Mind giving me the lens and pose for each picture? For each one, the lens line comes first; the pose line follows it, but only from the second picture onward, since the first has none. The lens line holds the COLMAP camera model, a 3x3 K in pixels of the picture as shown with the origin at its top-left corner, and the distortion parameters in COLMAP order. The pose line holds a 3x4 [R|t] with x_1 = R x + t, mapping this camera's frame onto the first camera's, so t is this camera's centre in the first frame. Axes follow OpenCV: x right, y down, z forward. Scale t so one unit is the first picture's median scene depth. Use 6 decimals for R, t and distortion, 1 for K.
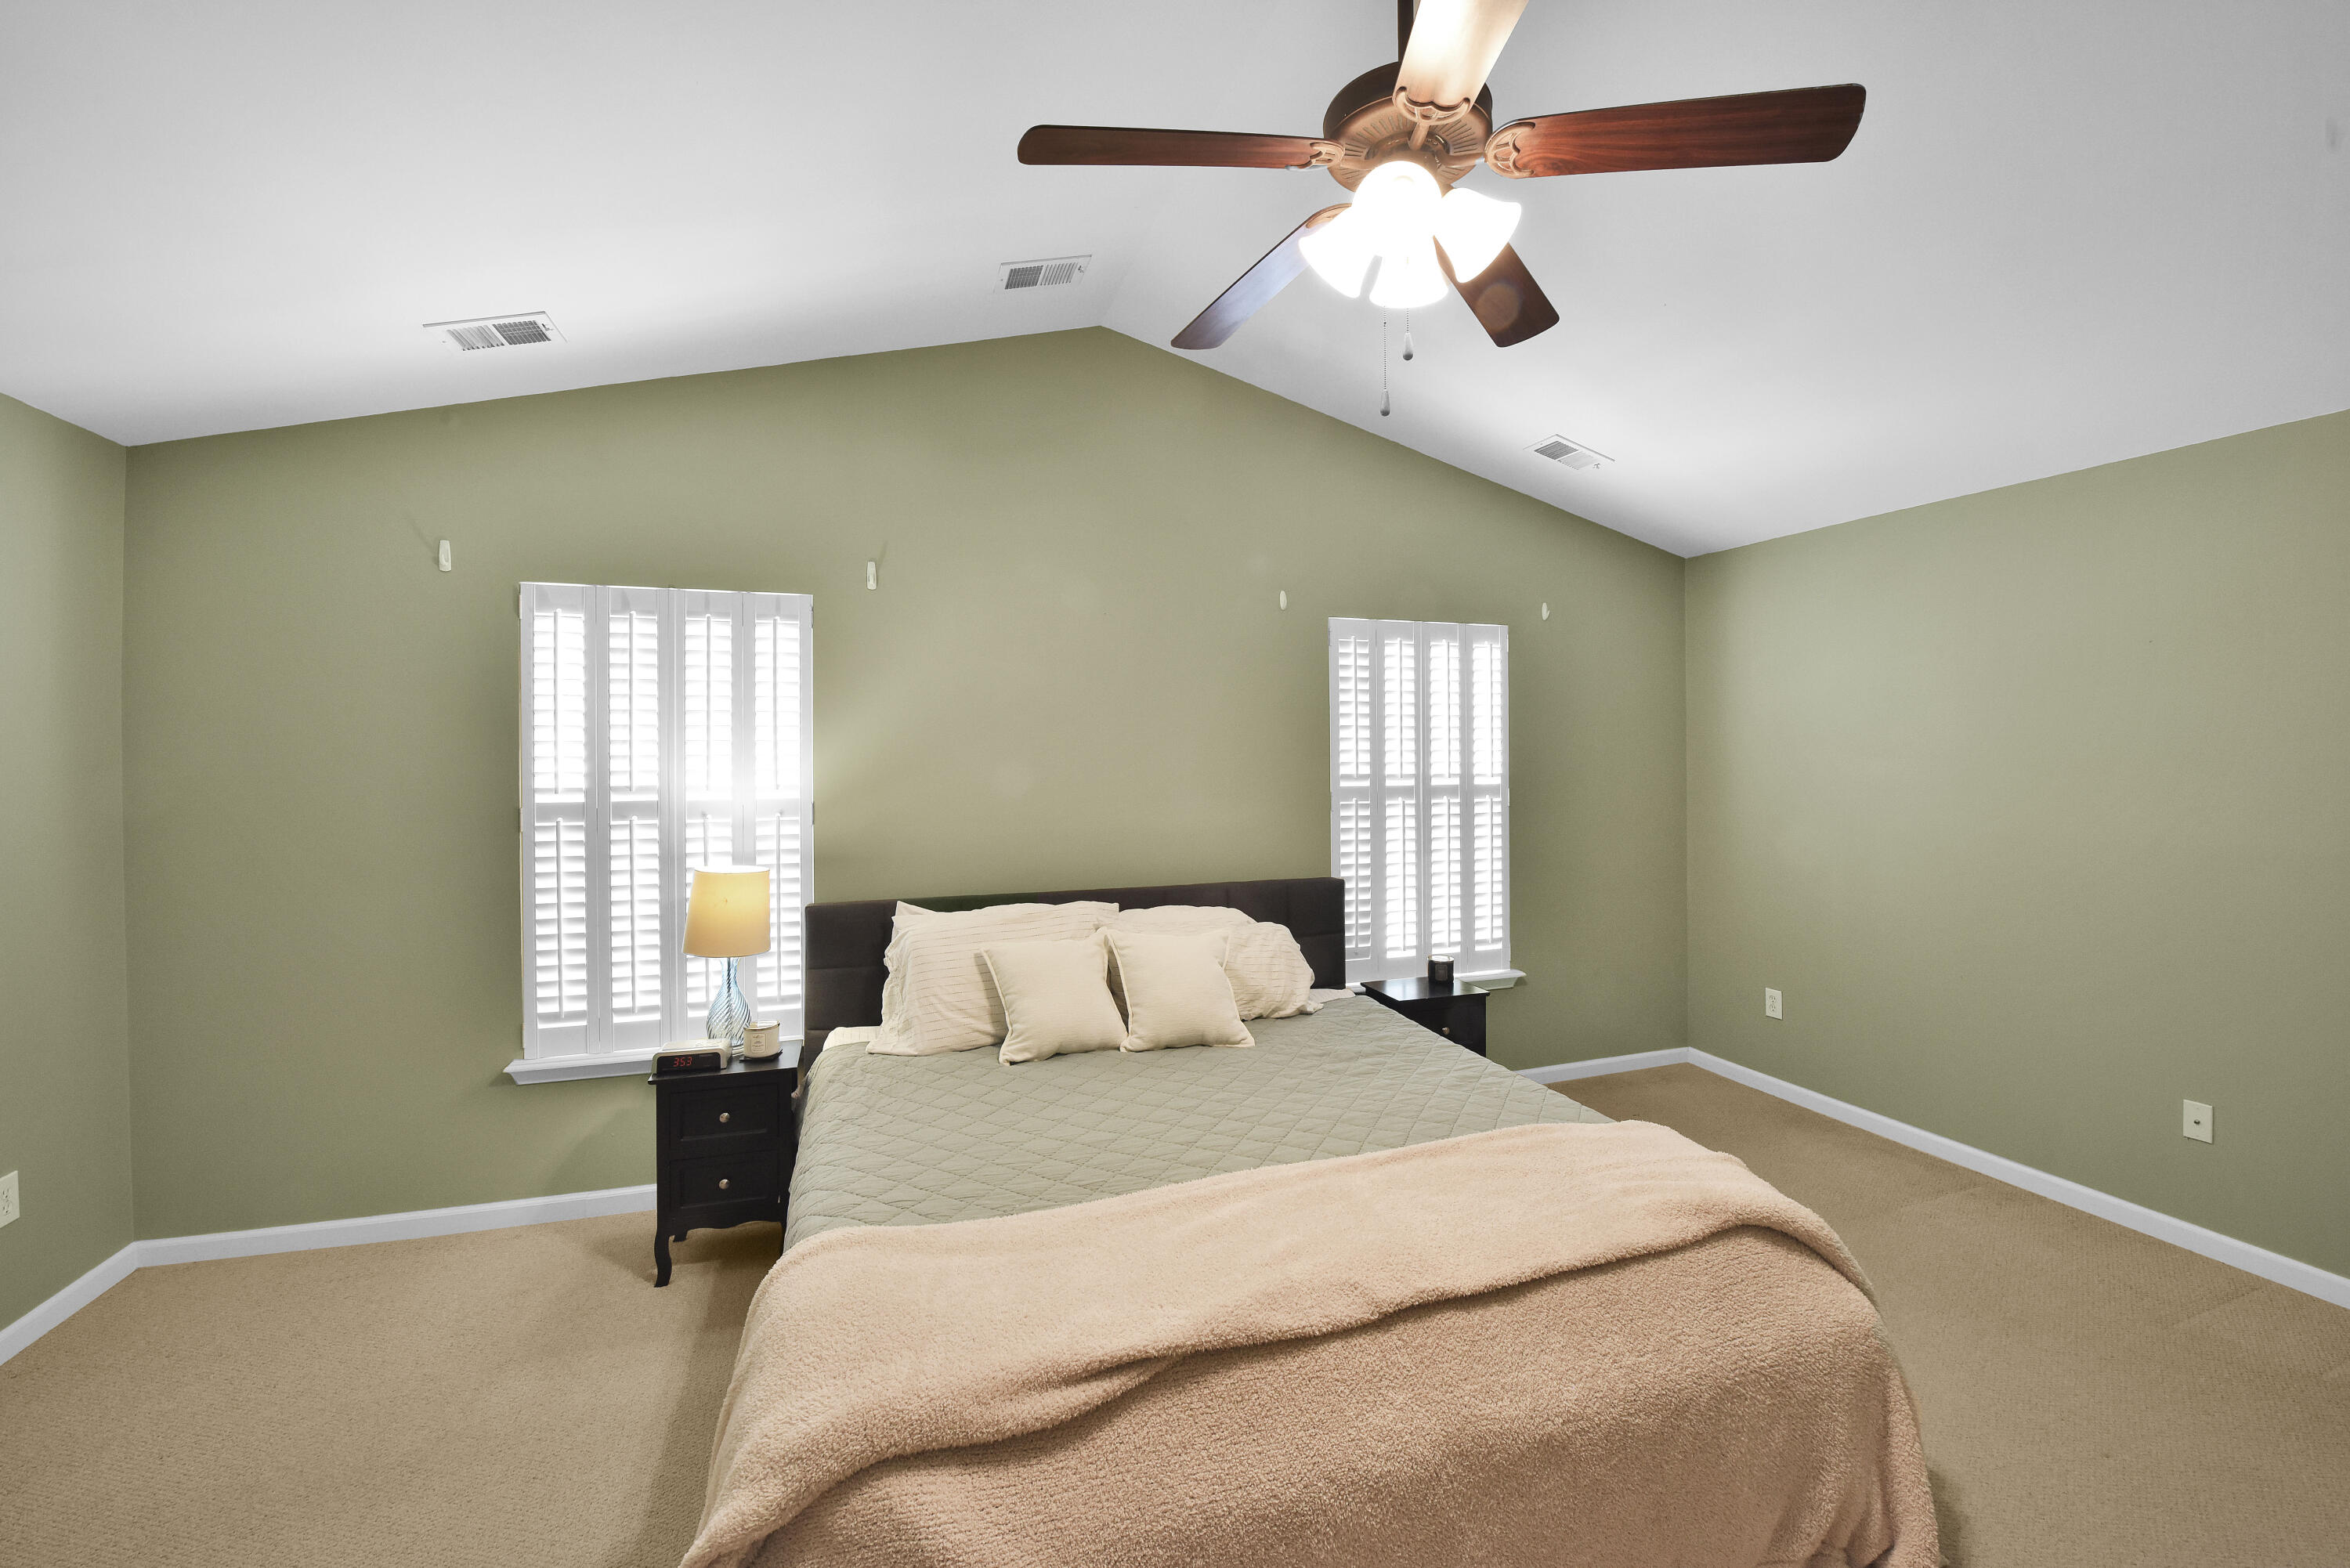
lens RADIAL K [[937.0, 0, 1174.4], [0, 937.0, 743.6], [0, 0, 1]] dist [-0.002792, -0.009822]
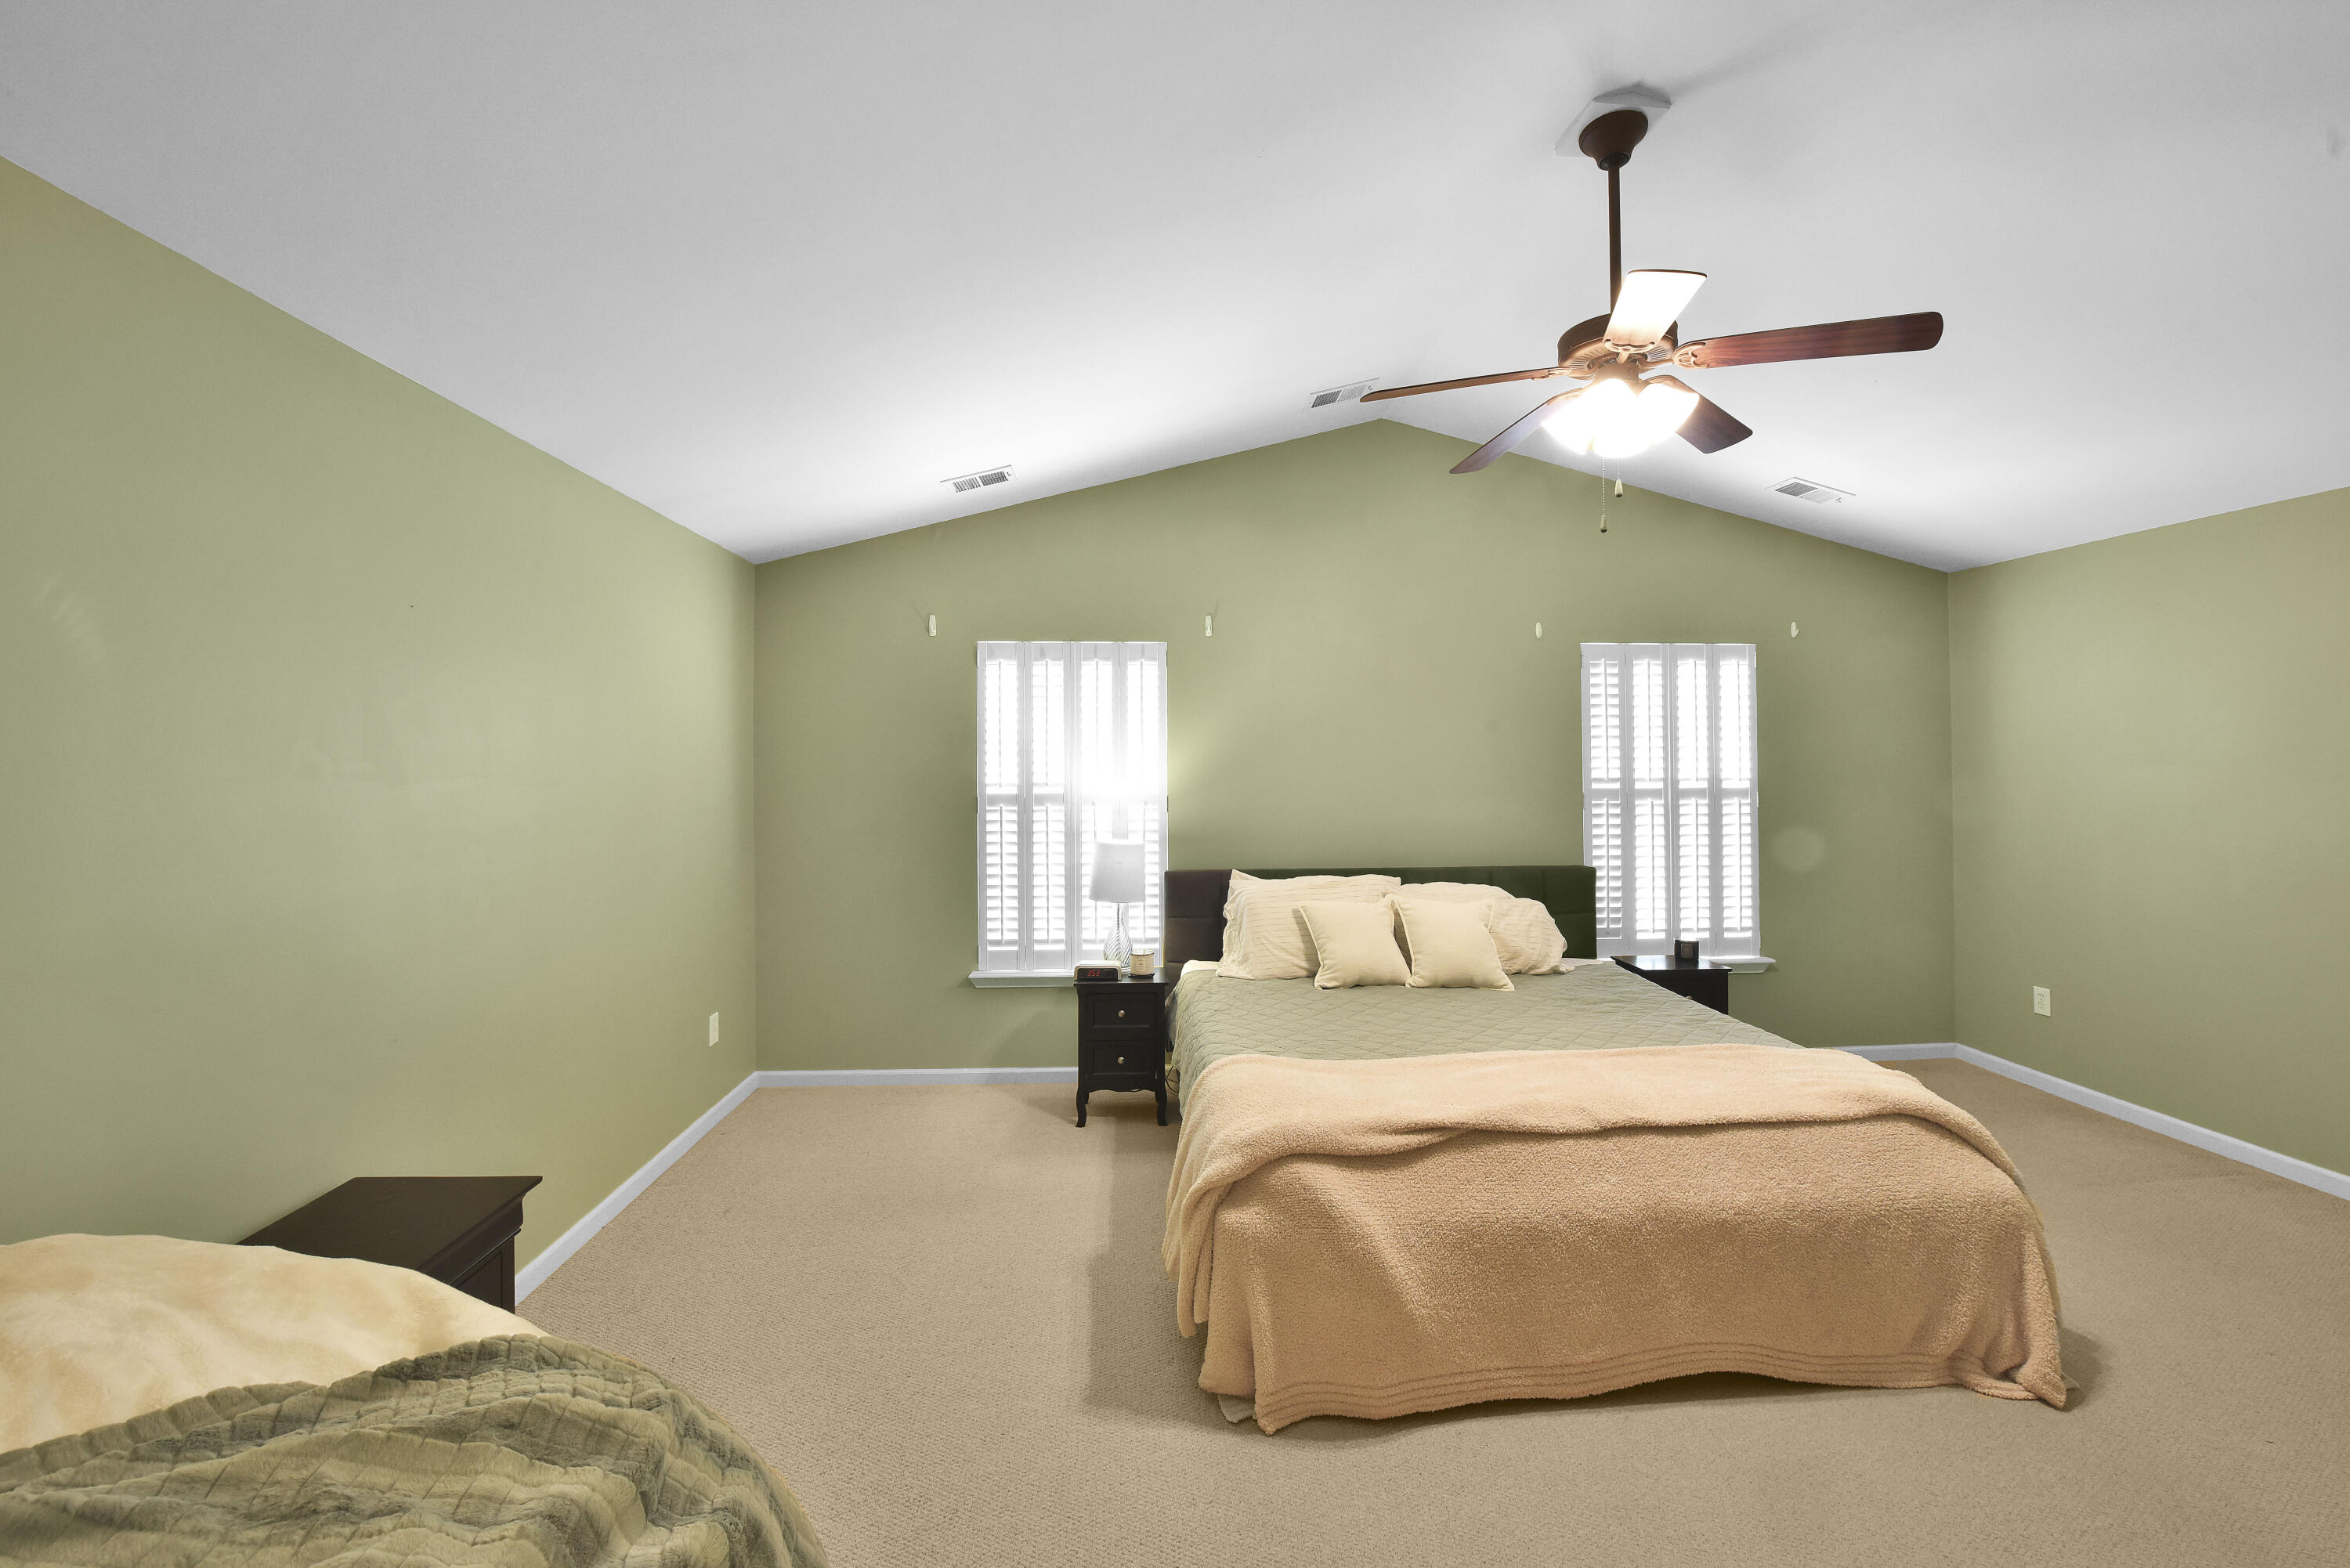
lens RADIAL K [[937.0, 0, 1174.4], [0, 937.0, 743.6], [0, 0, 1]] dist [-0.002792, -0.009822]
pose [[0.965350, -0.003709, -0.260932, -0.024537], [0.001895, 0.999972, -0.007205, -0.002441], [0.260952, 0.006461, 0.965330, -0.318933]]
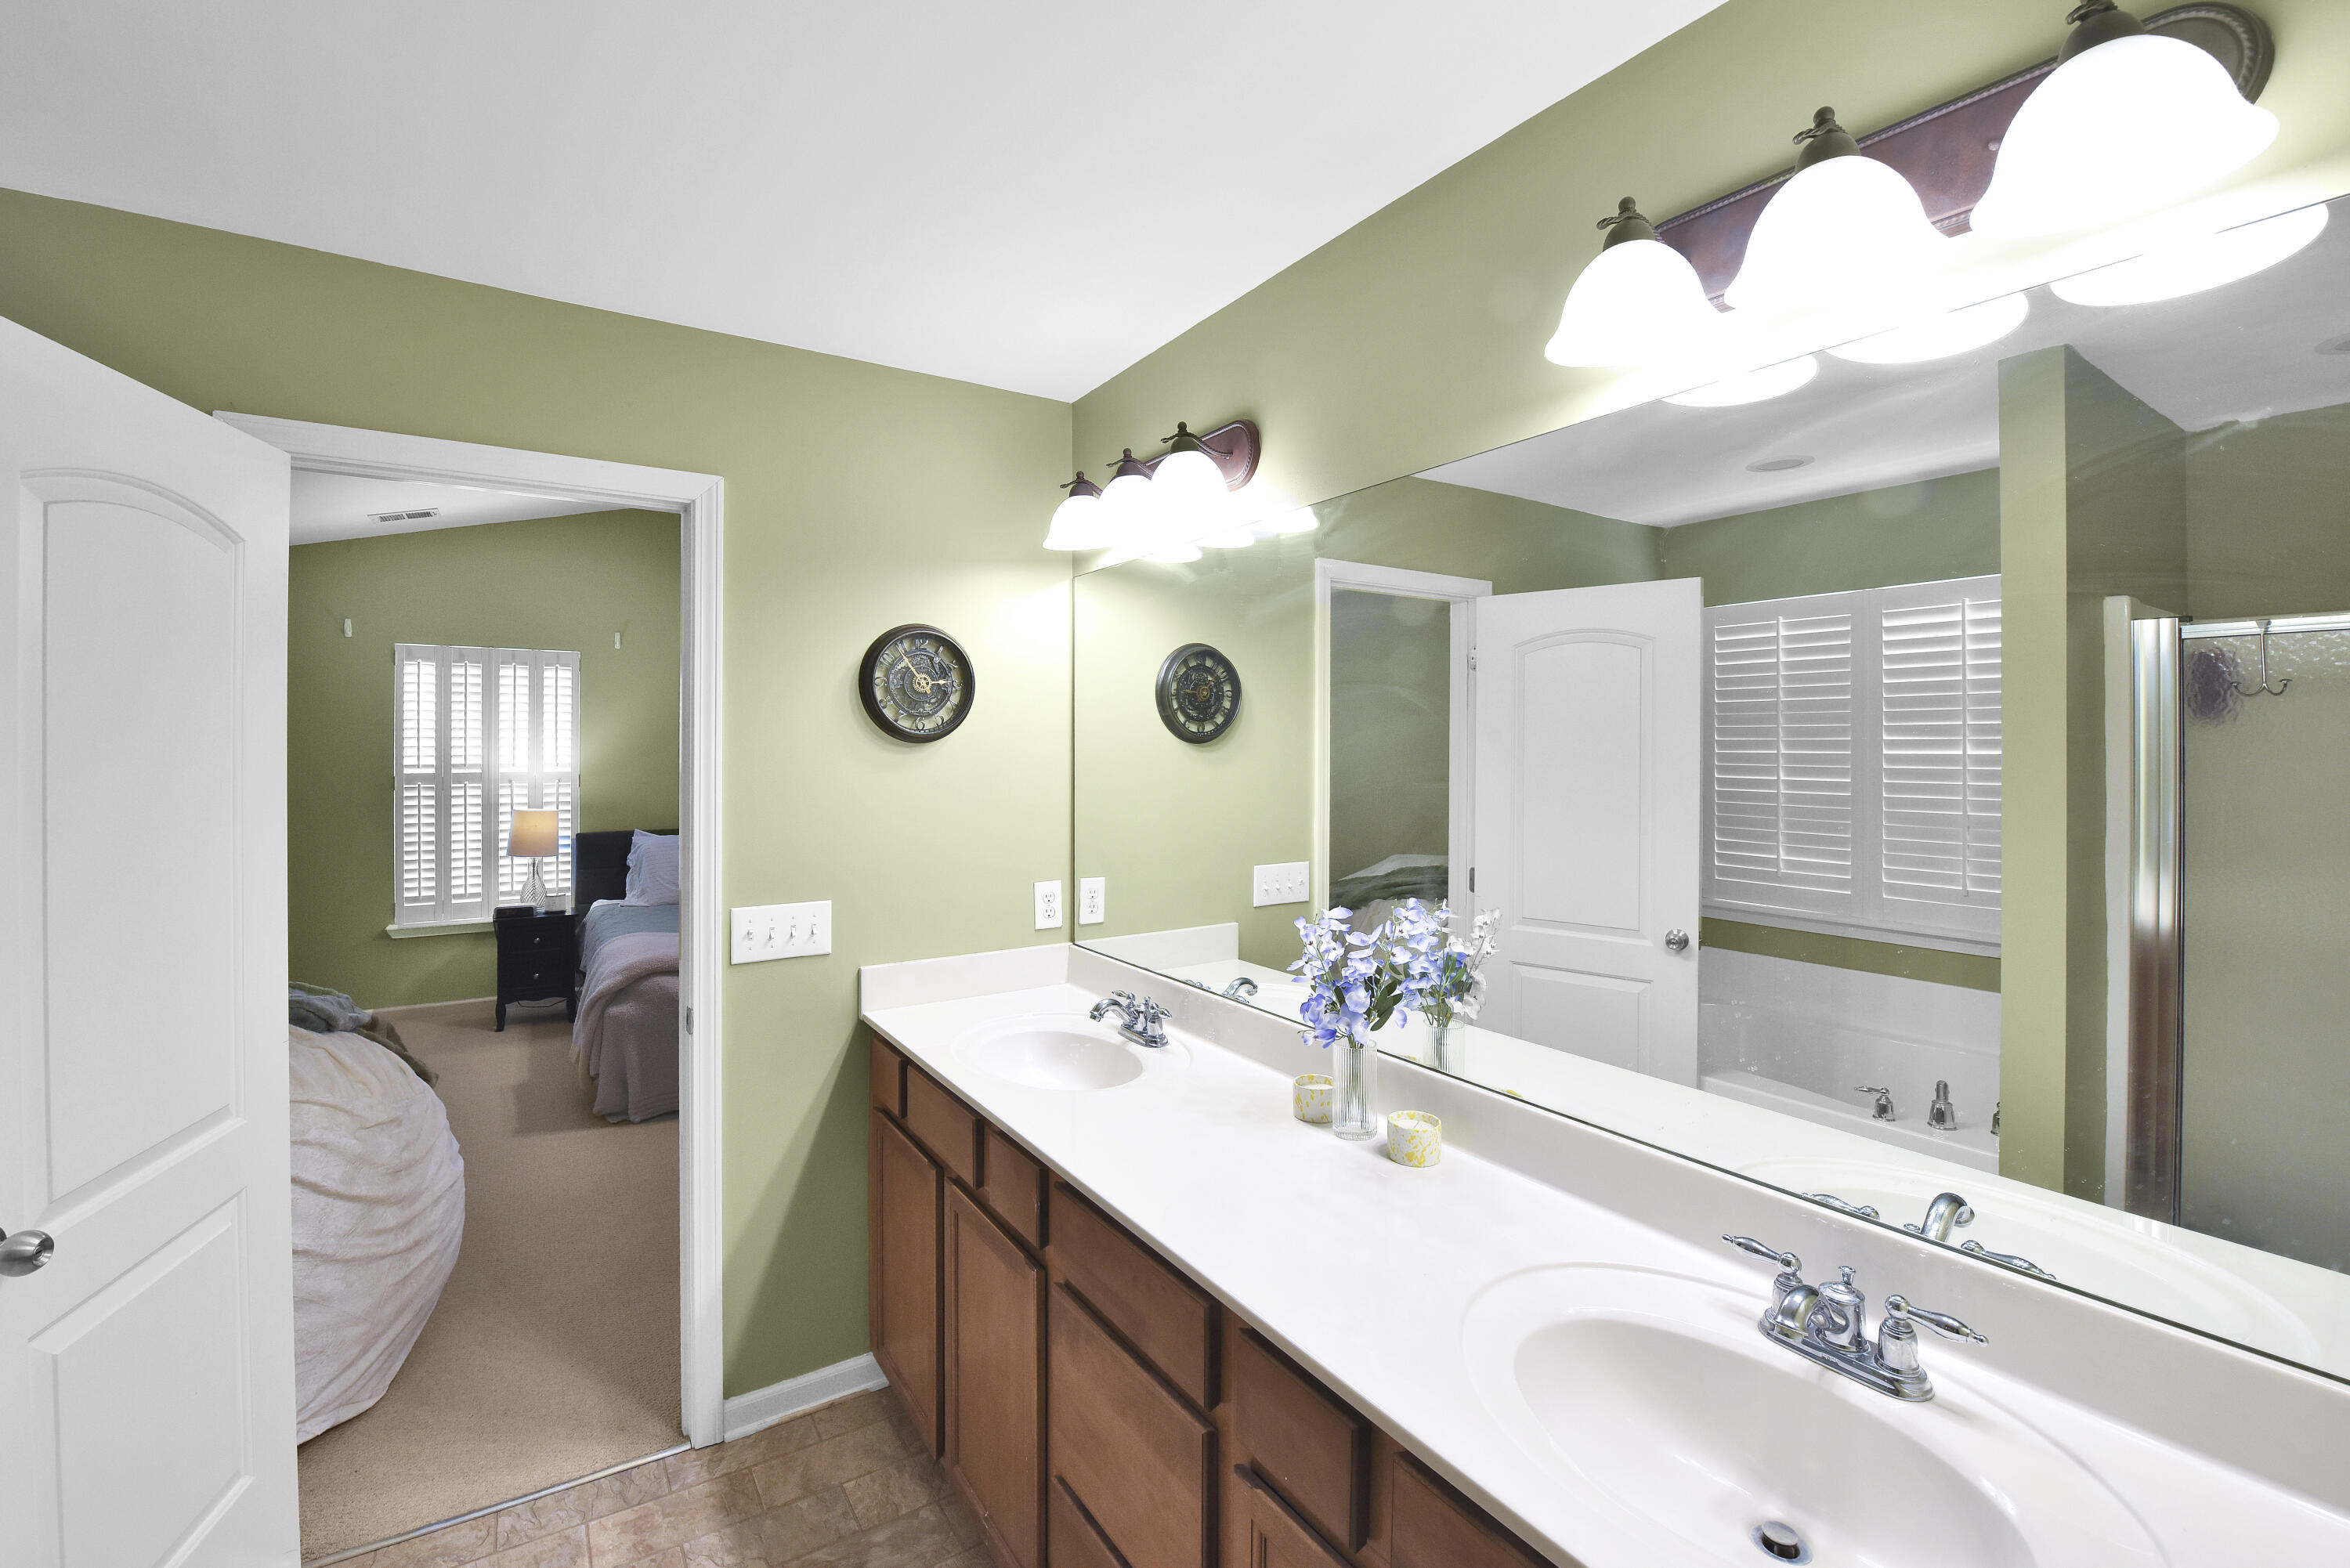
lens RADIAL K [[998.6, 0, 1160.8], [0, 998.6, 740.7], [0, 0, 1]] dist [-0.002482, -0.012729]
pose [[0.970020, 0.006537, 0.242936, 0.209949], [-0.006483, 0.999978, -0.001022, -0.003323], [-0.242938, -0.000584, 0.970042, -1.070347]]
